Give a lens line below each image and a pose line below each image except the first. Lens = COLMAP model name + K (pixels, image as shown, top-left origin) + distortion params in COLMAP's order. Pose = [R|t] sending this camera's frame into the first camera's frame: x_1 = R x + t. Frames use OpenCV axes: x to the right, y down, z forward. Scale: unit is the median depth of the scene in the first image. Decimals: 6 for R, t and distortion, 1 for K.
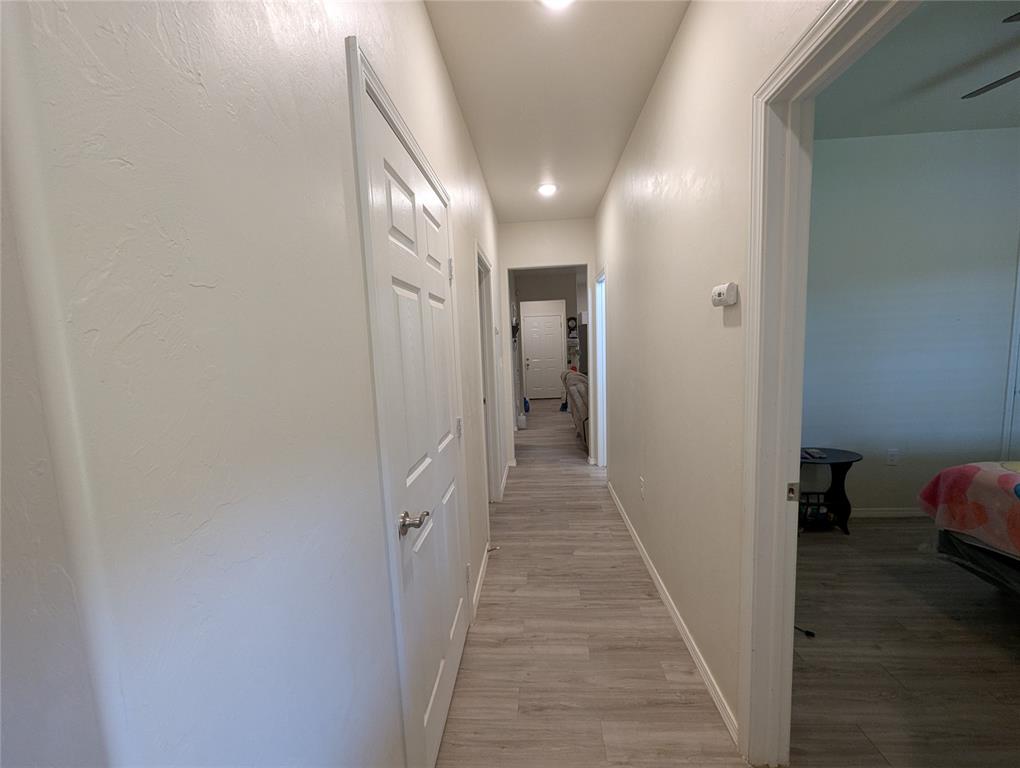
lens RADIAL K [[420.7, 0, 510.3], [0, 420.7, 381.9], [0, 0, 1]] dist [0.001479, -0.000872]
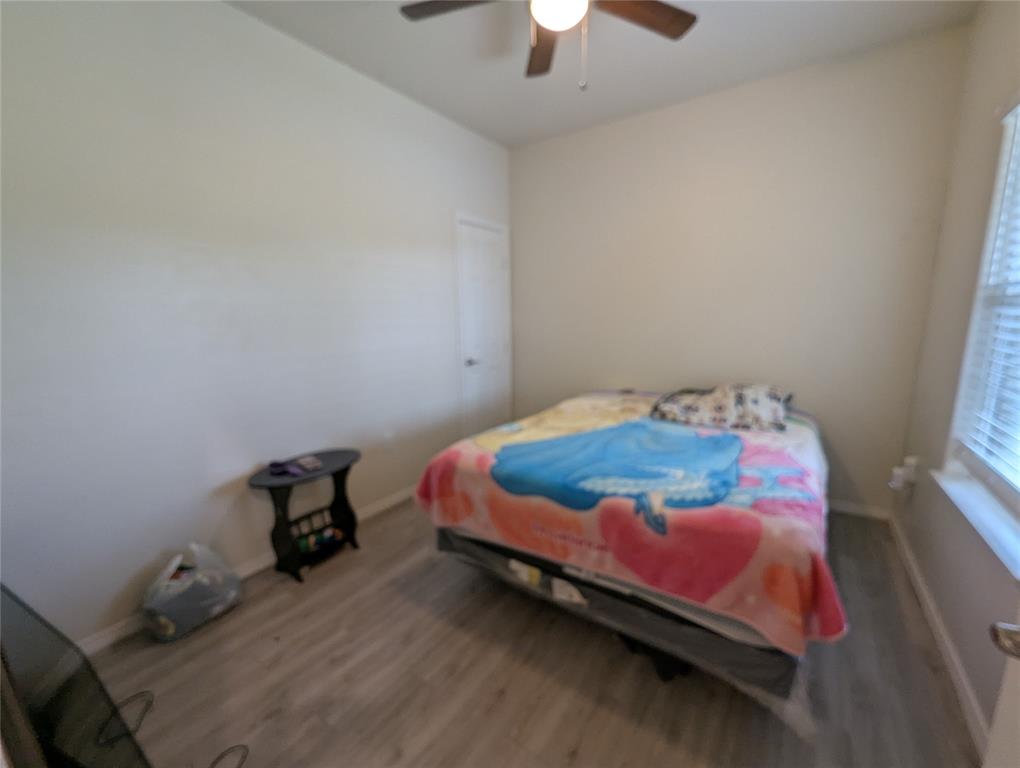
lens RADIAL K [[420.7, 0, 510.0], [0, 420.7, 385.0], [0, 0, 1]] dist [0.001479, -0.000872]
pose [[0.512512, -0.121661, 0.850018, 0.373025], [0.083819, 0.992273, 0.091483, -0.016032], [-0.854579, 0.024362, 0.518750, 0.391099]]
